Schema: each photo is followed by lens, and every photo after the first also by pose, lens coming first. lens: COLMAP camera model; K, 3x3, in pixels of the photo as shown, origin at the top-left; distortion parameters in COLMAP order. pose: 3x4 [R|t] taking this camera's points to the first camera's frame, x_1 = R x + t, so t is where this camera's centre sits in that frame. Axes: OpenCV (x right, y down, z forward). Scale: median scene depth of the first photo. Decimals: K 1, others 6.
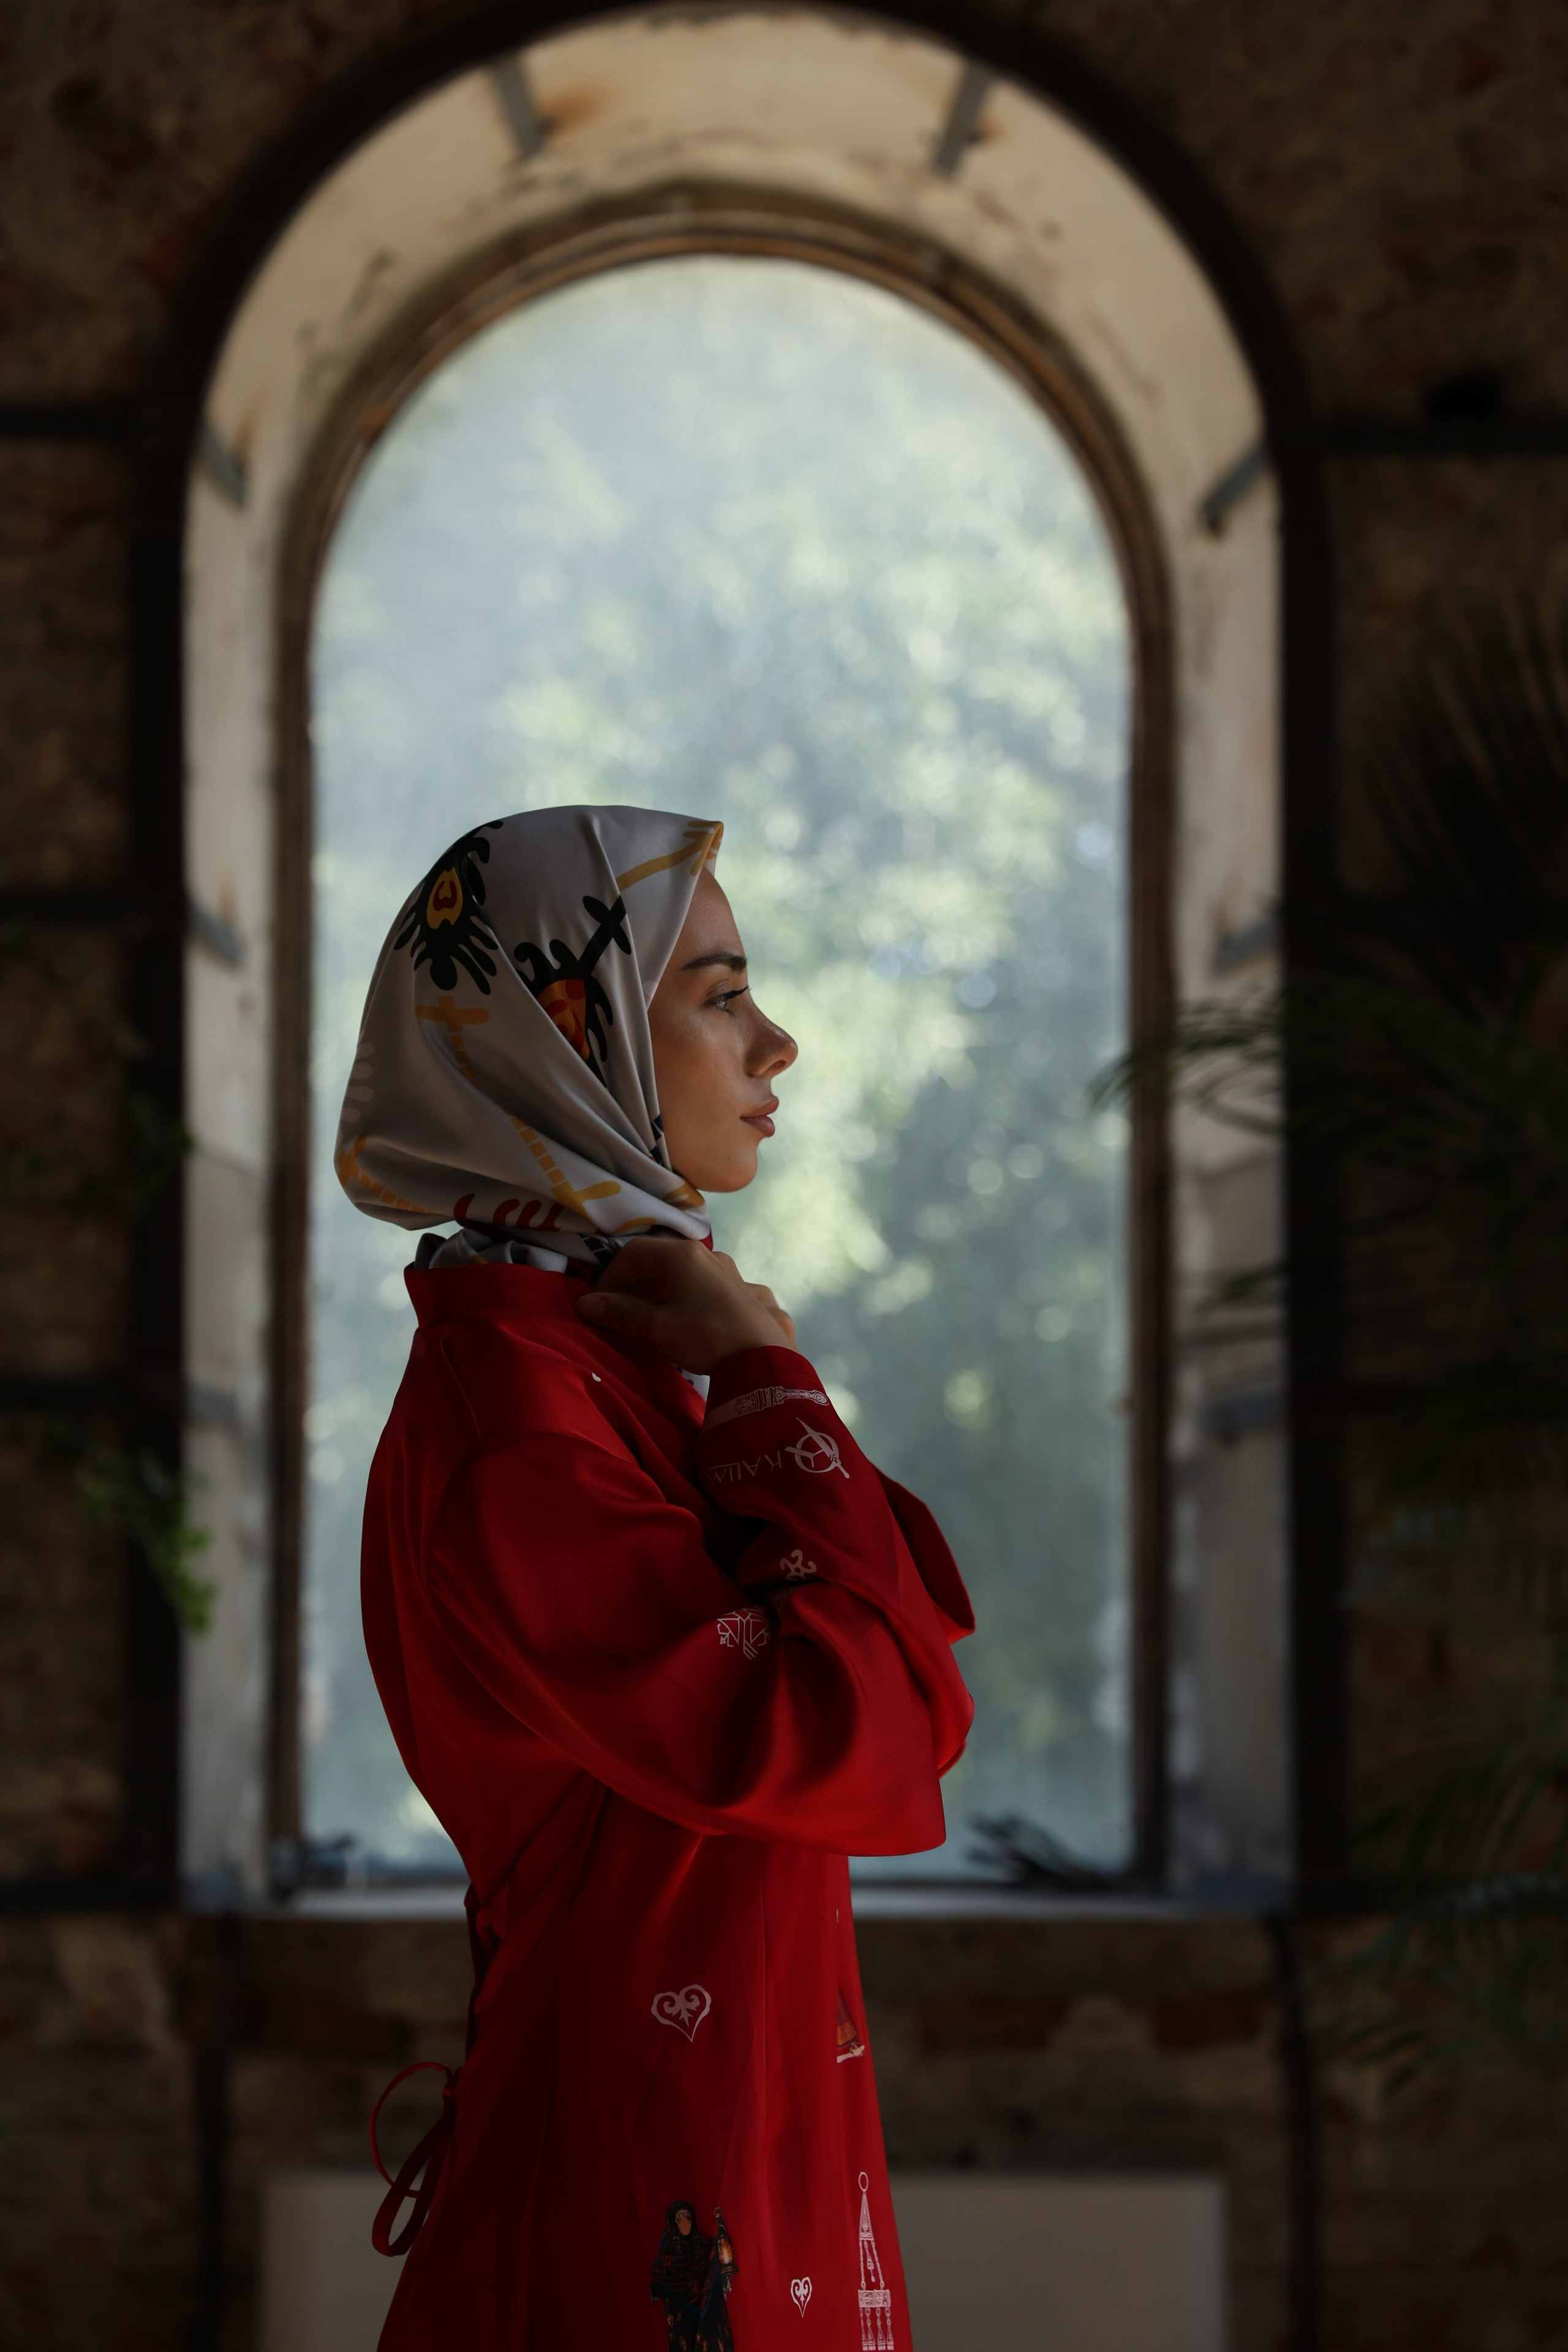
lens RADIAL K [[5981.3, 0, 784.0], [0, 5981.3, 1176.0], [0, 0, 1]] dist [0.528358, -1.680197]
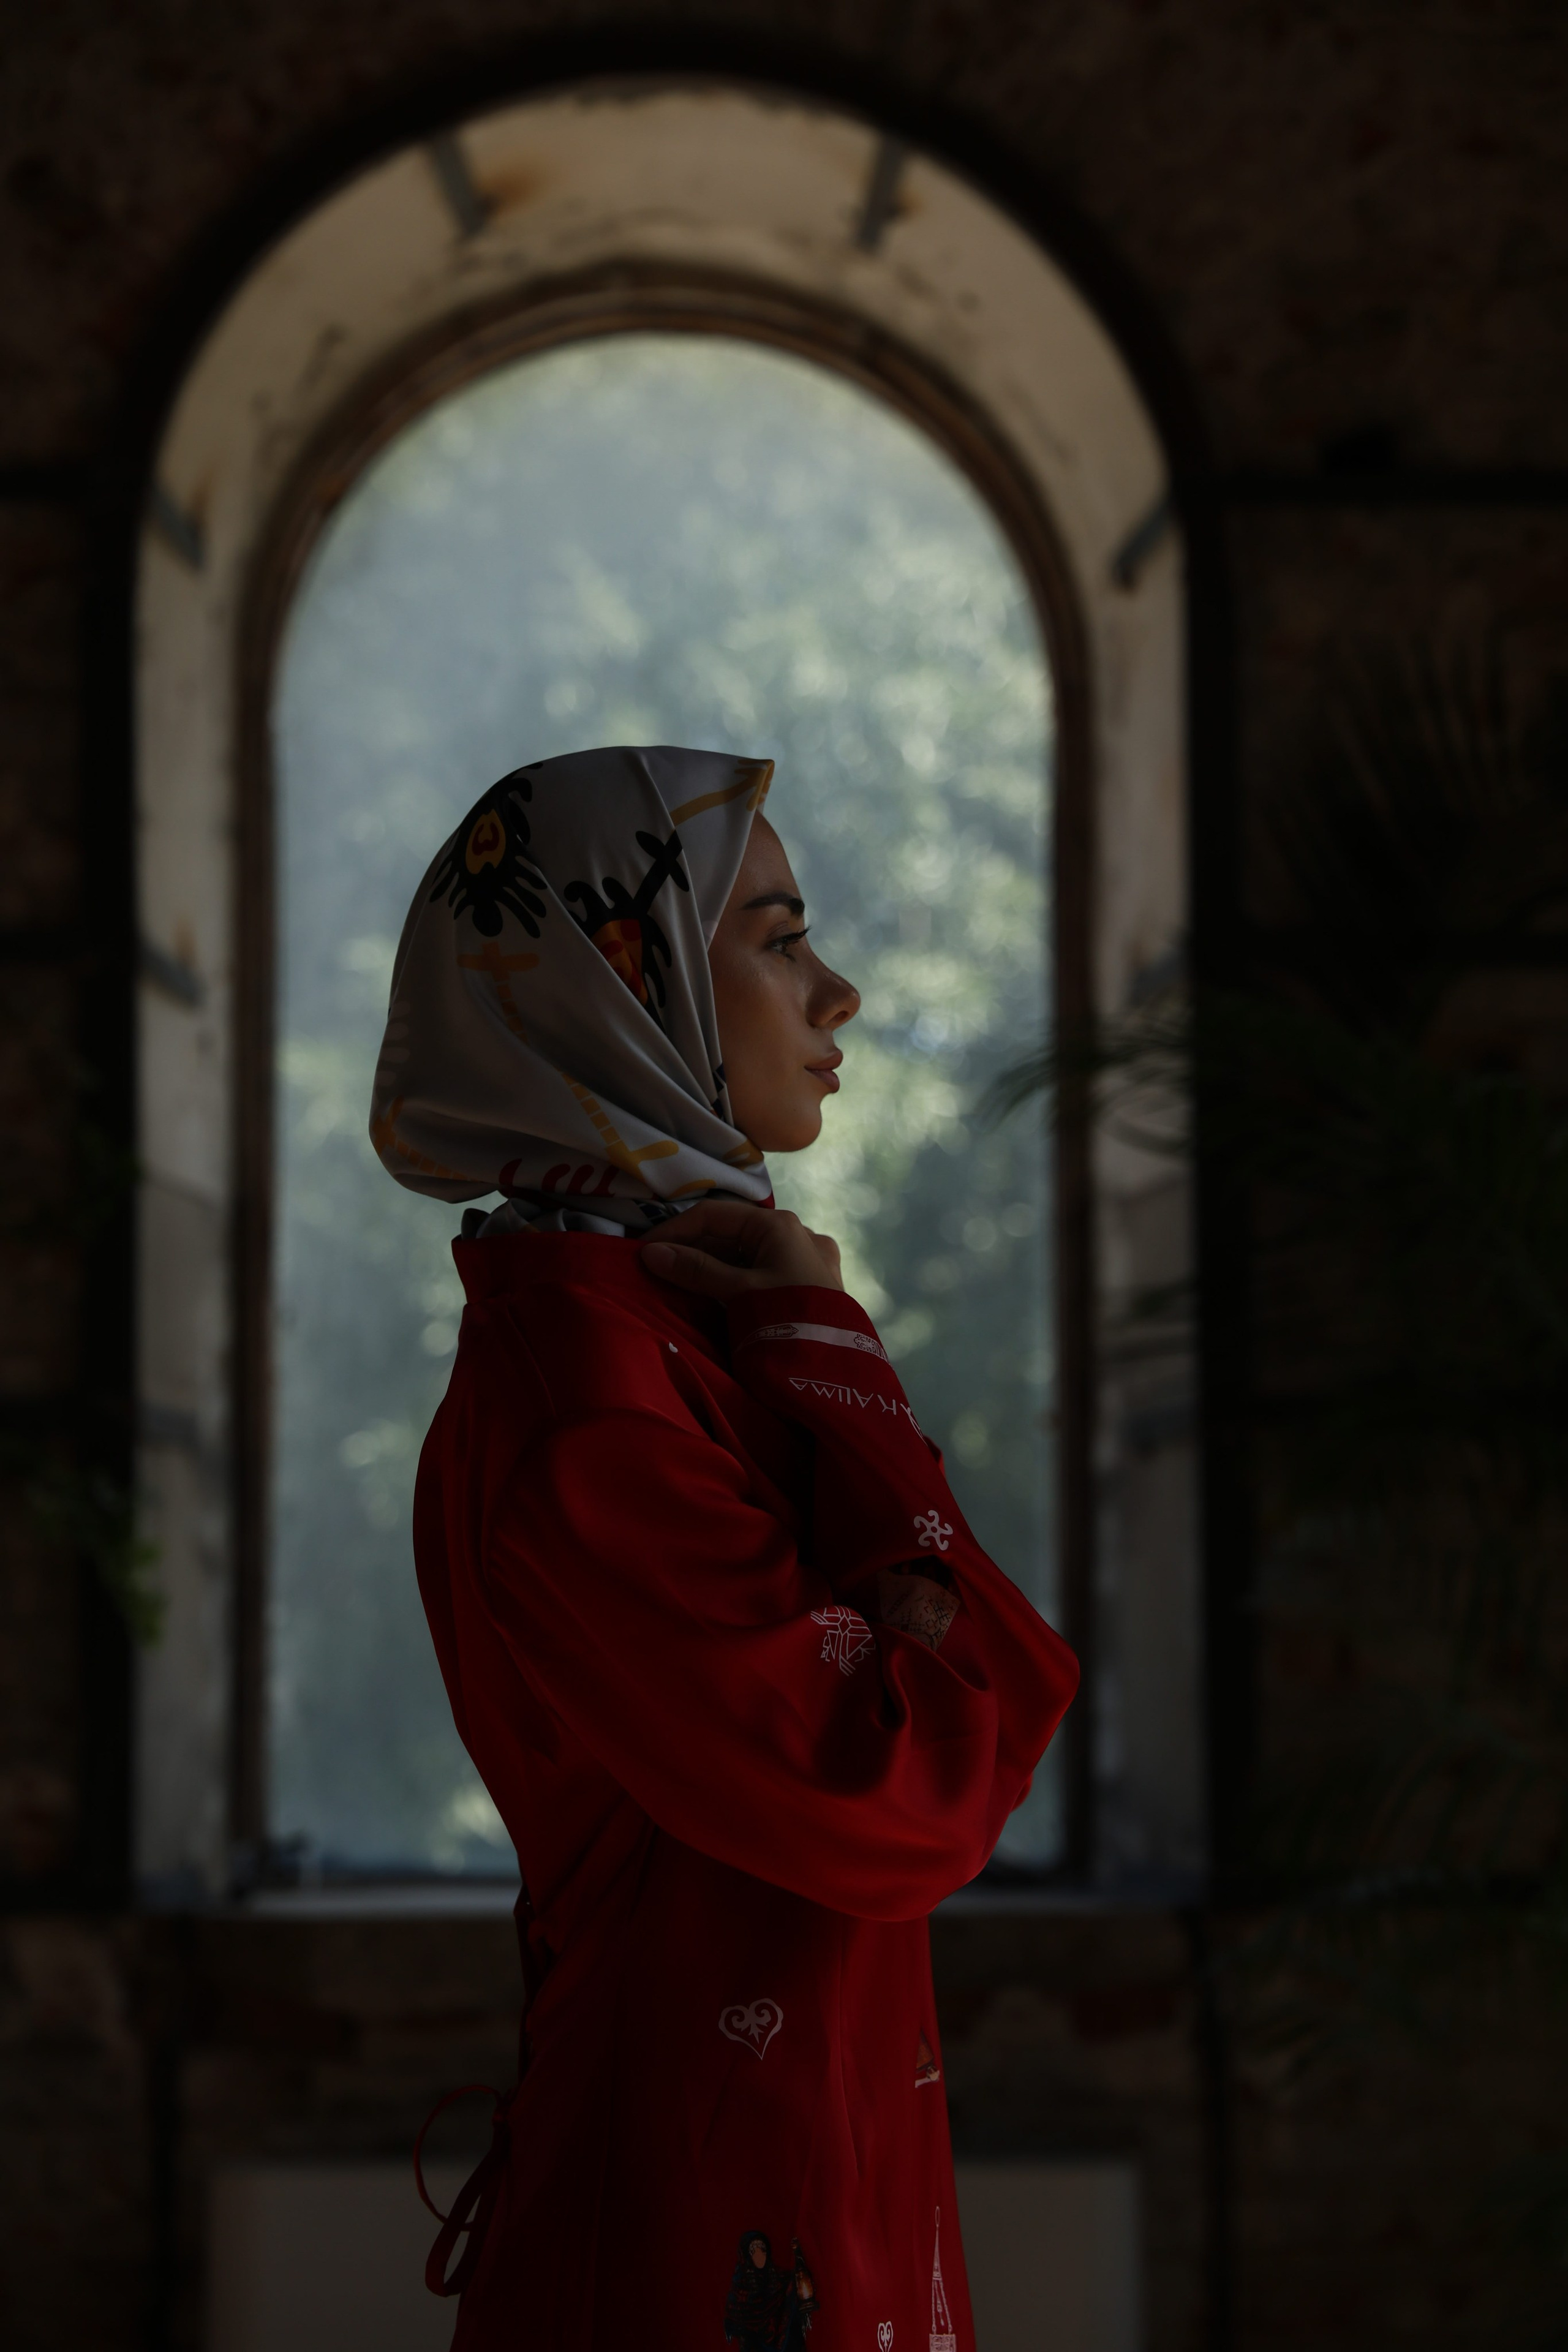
lens RADIAL K [[5321.5, 0, 784.0], [0, 5321.5, 1176.0], [0, 0, 1]] dist [0.389514, -0.540619]
pose [[0.999932, -0.007226, -0.009184, 0.020683], [0.007097, 0.999876, -0.014024, 0.008869], [0.009284, 0.013958, 0.999859, 0.074079]]
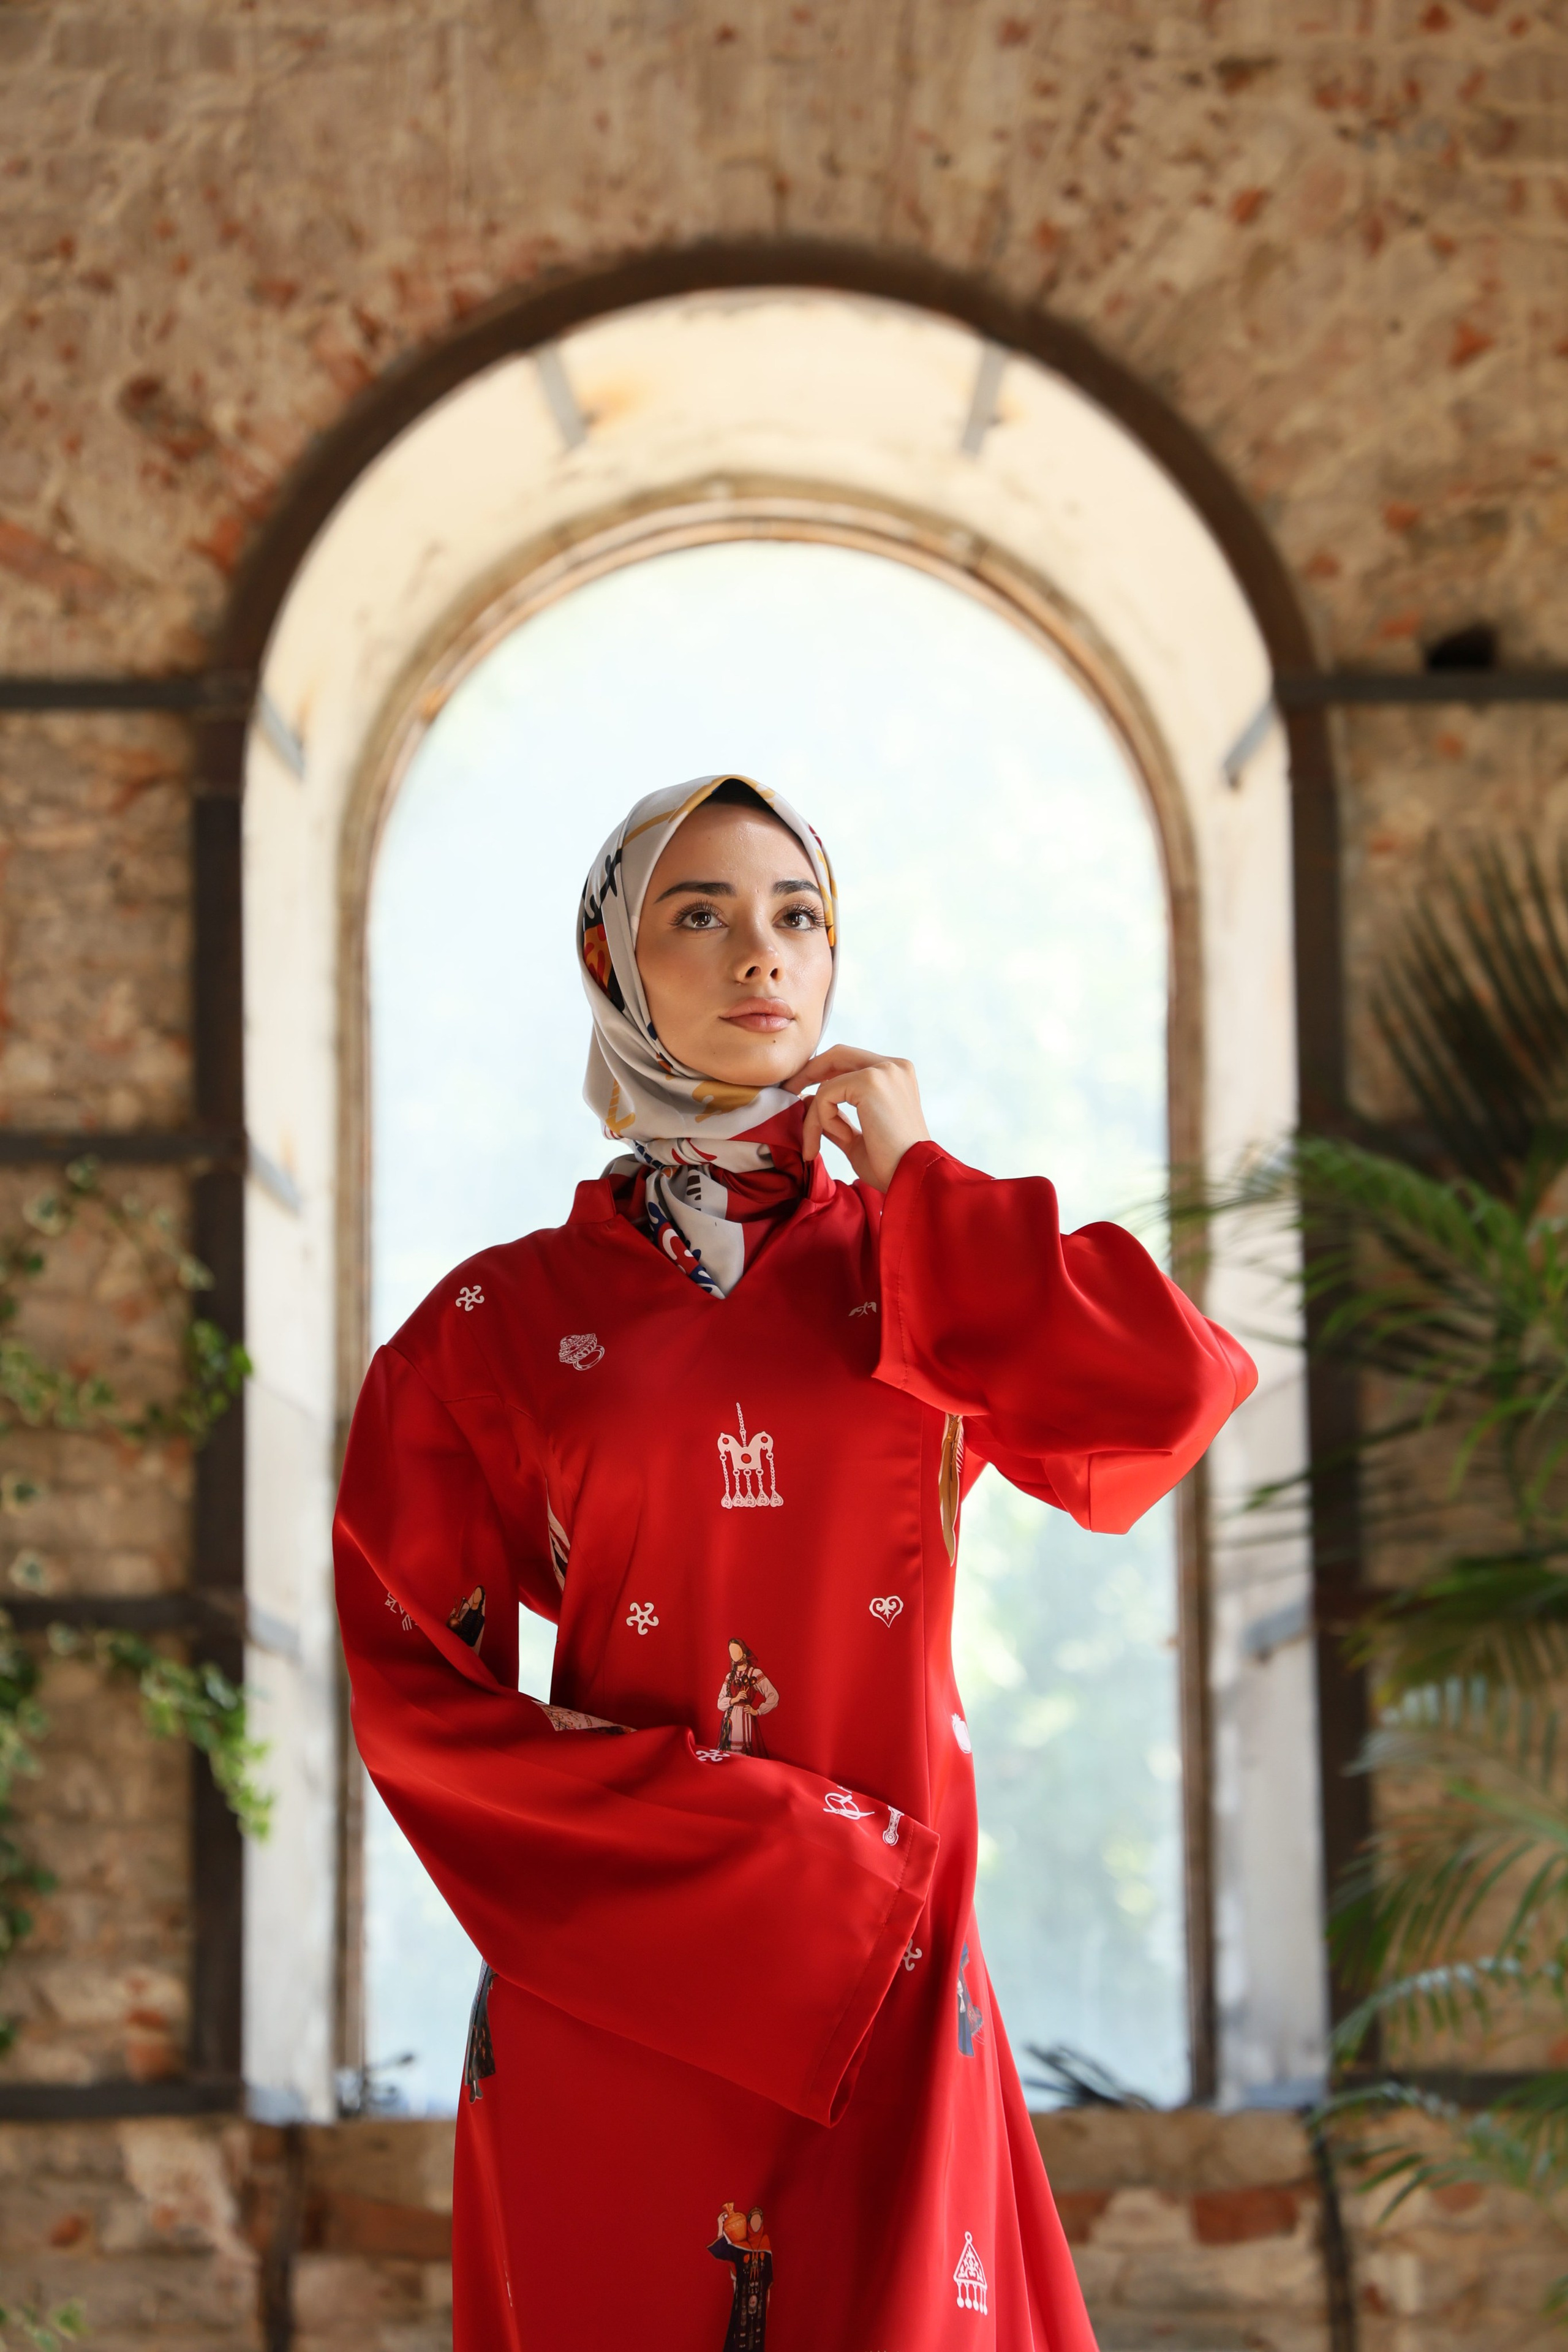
lens RADIAL K [[6542.1, 0, 784.0], [0, 6542.1, 1176.0], [0, 0, 1]] dist [0.559017, 0.311108]
pose [[0.999588, -0.015344, -0.024245, 0.021451], [0.013361, 0.996711, -0.079935, 0.052307], [0.025391, 0.079578, 0.996505, -0.134420]]
